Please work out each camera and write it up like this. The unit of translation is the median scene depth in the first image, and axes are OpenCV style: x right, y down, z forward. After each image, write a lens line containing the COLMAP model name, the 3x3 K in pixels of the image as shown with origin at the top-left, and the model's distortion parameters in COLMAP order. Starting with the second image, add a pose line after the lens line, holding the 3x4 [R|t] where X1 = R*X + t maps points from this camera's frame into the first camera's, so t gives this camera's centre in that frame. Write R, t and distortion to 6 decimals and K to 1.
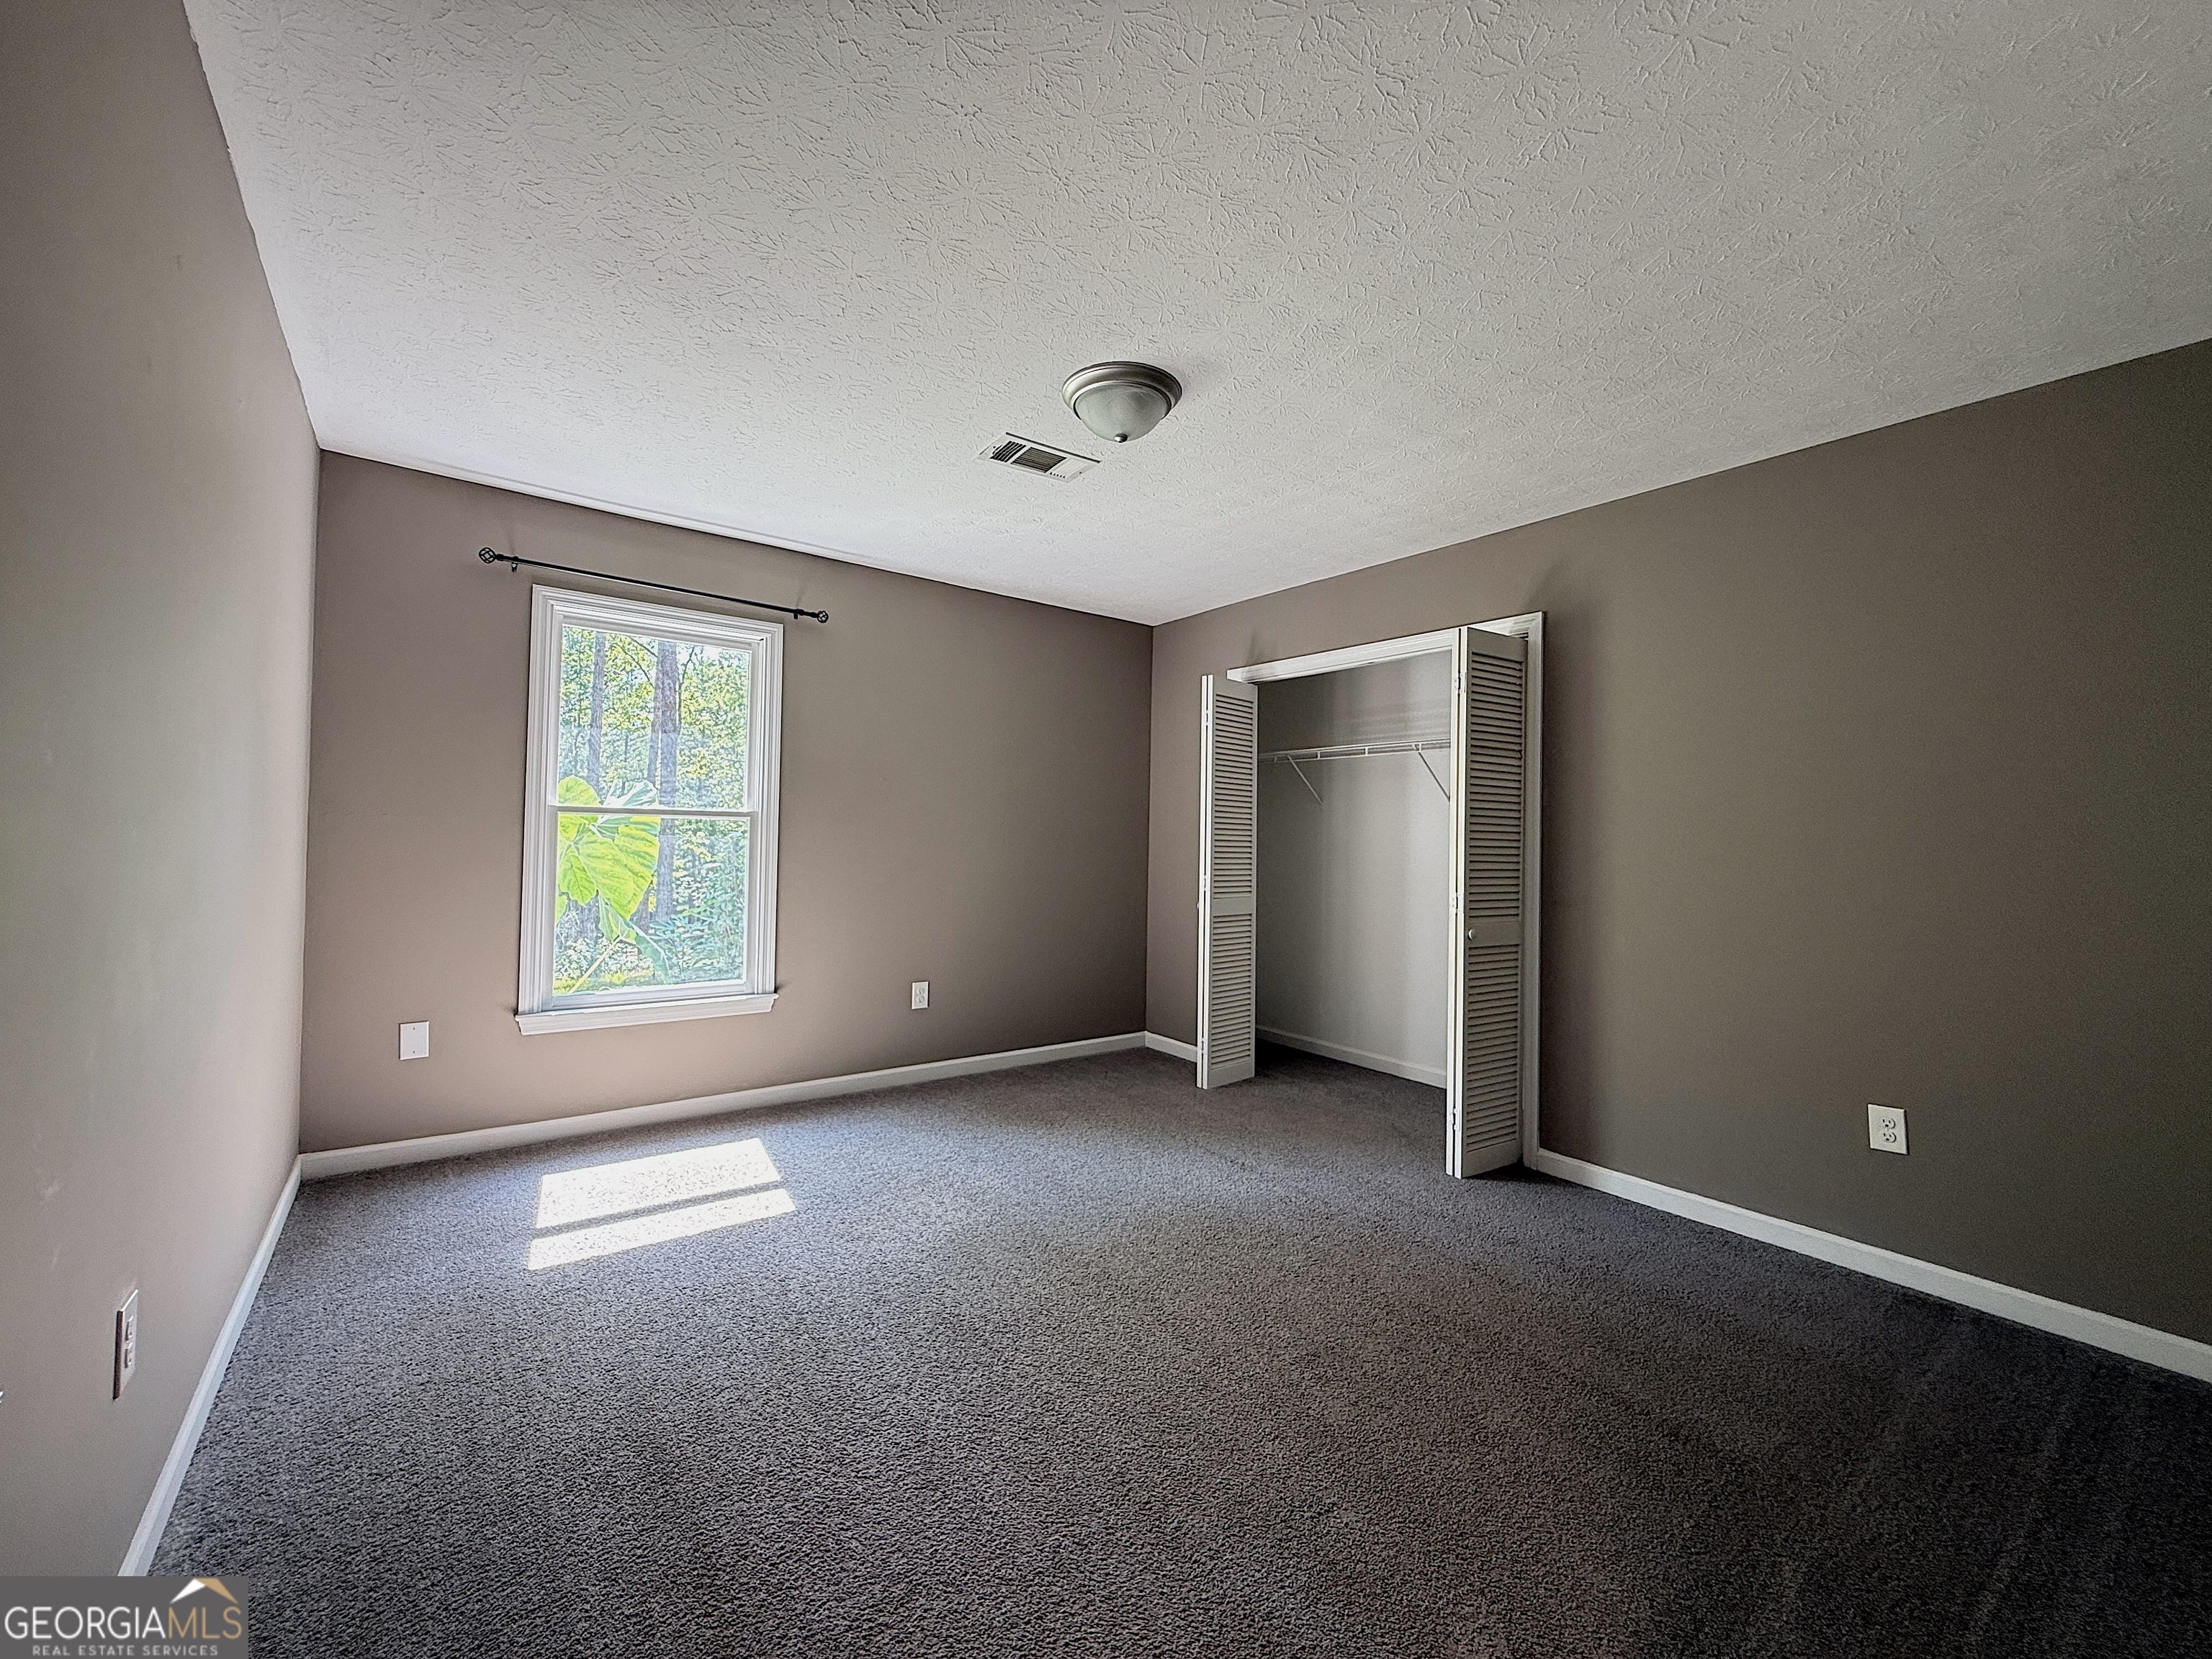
lens RADIAL K [[880.0, 0, 1098.7], [0, 880.0, 827.7], [0, 0, 1]] dist [0.000635, 0.000456]
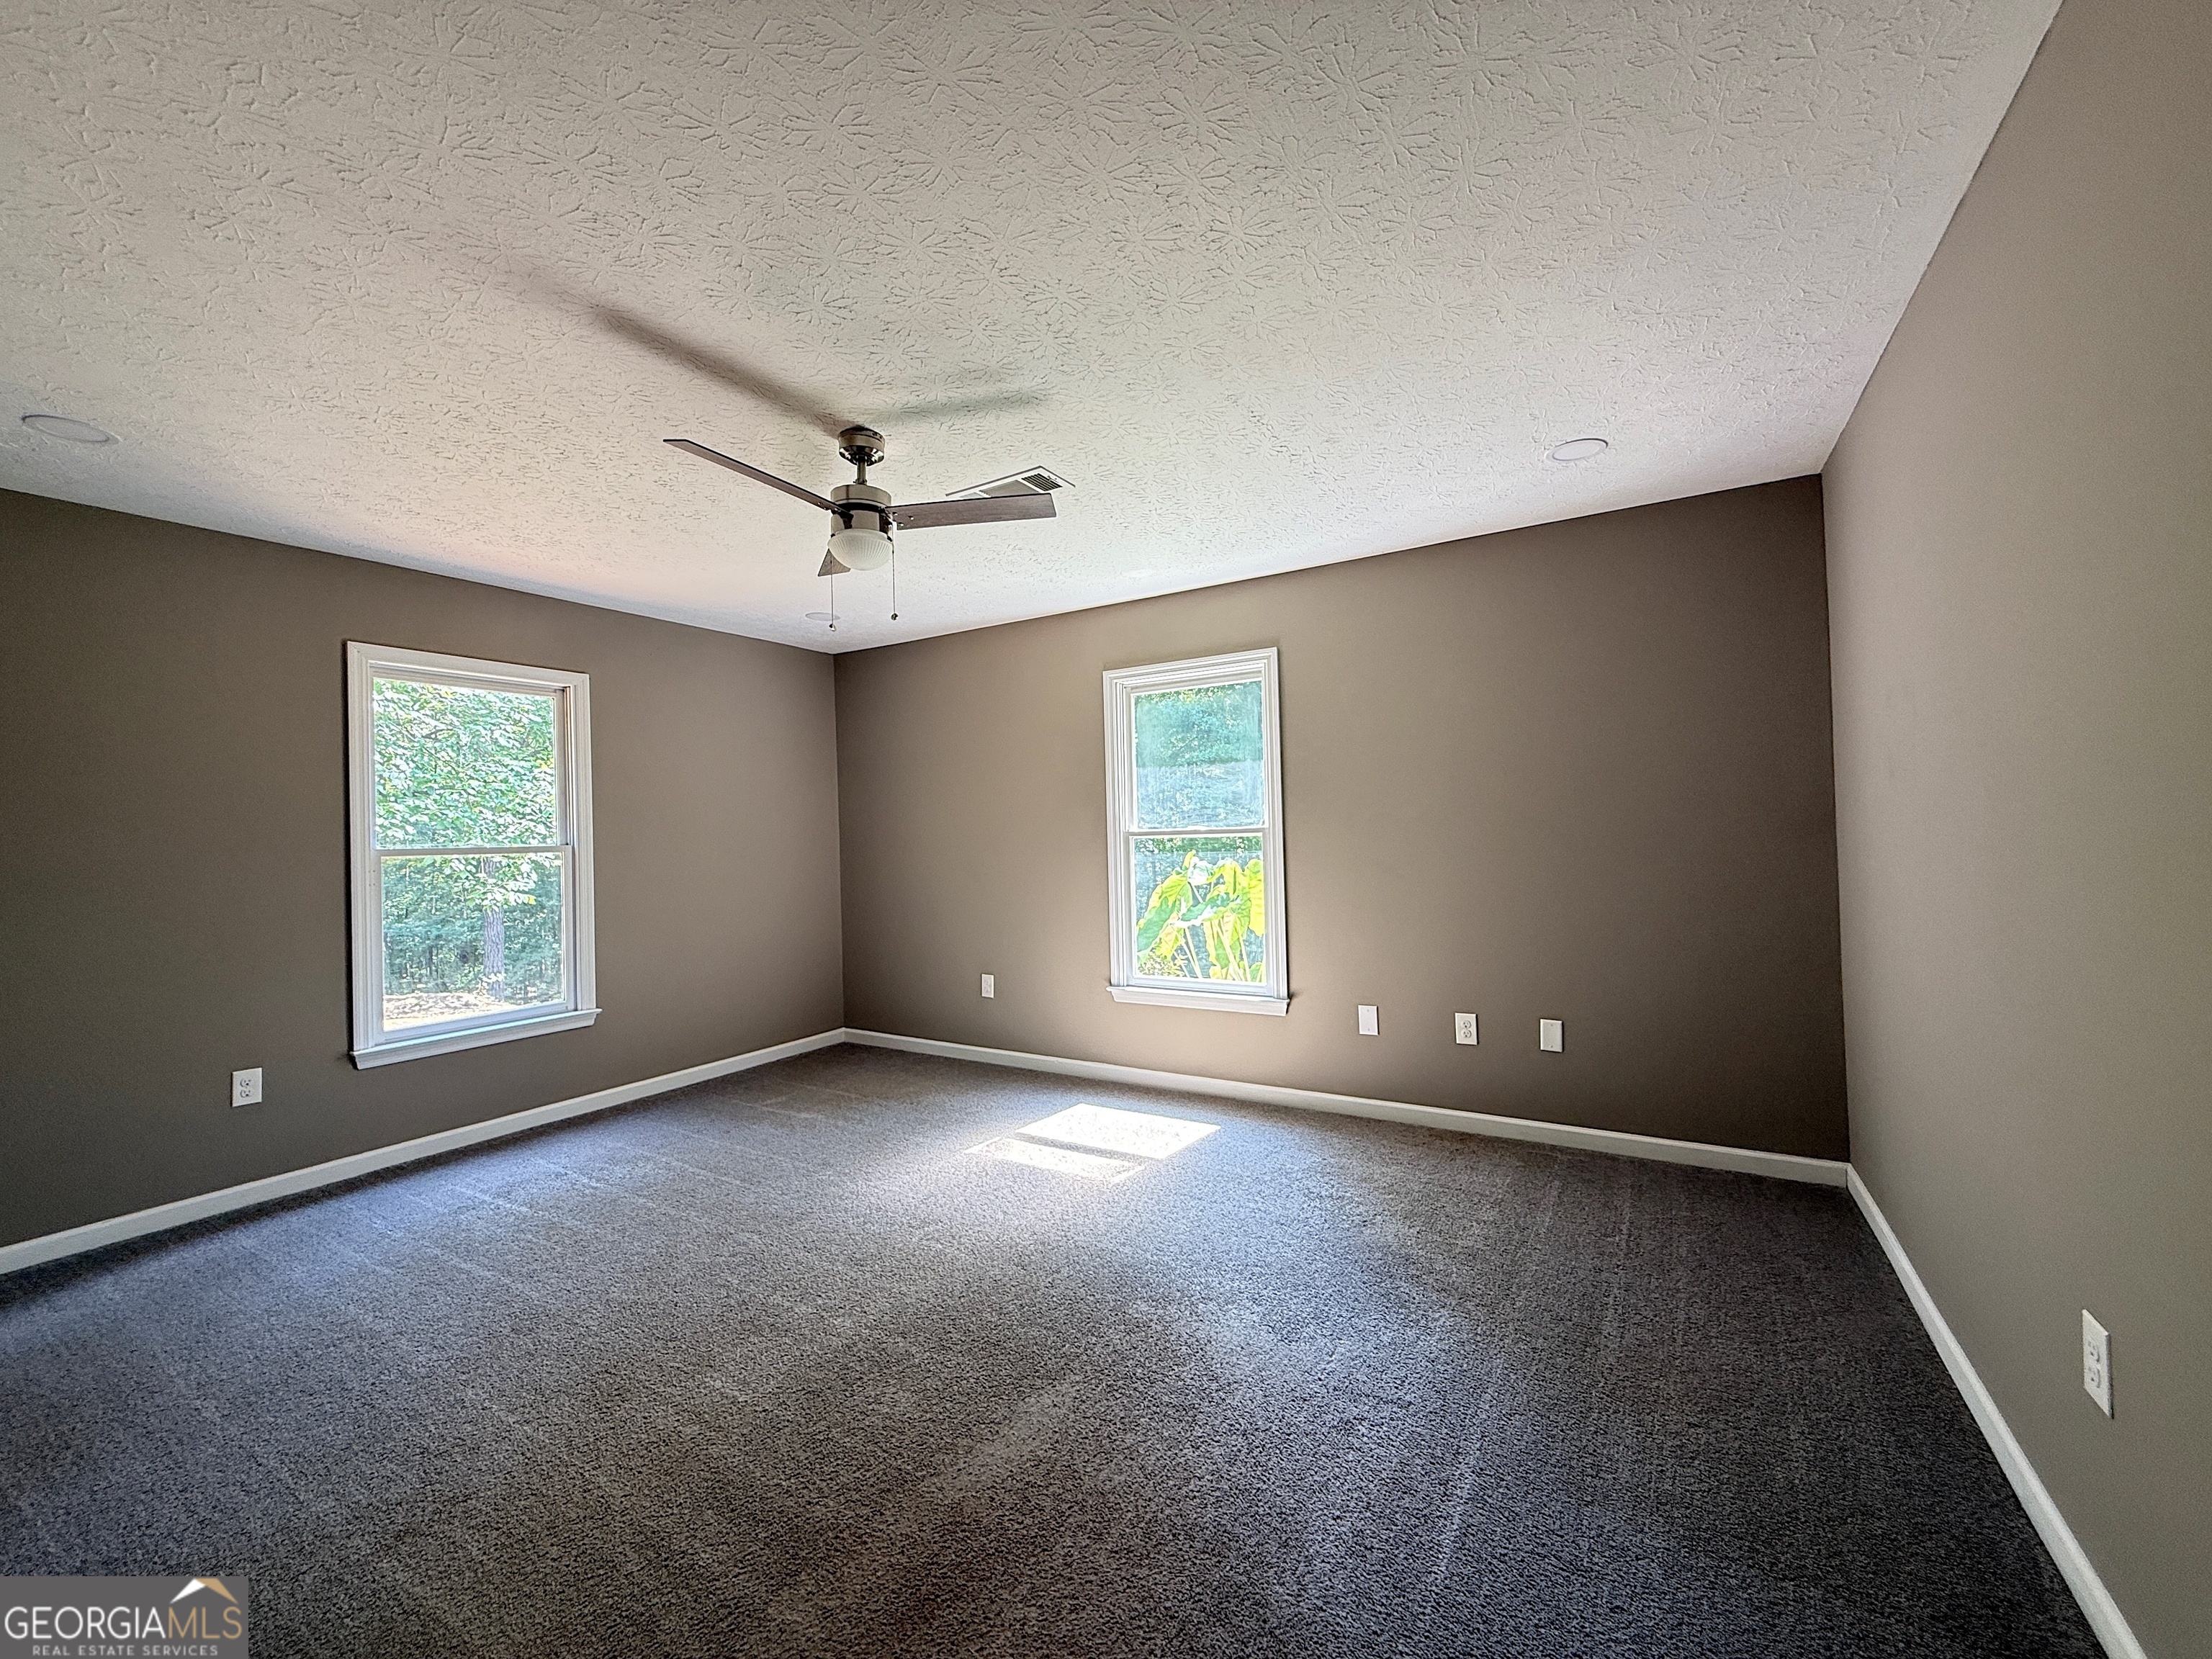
lens RADIAL K [[880.0, 0, 1098.7], [0, 880.0, 827.7], [0, 0, 1]] dist [0.000635, 0.000456]
pose [[0.361595, -0.056235, -0.930638, 0.598762], [0.041475, 0.998161, -0.044201, 0.027510], [0.931412, -0.022616, 0.363262, 0.483319]]
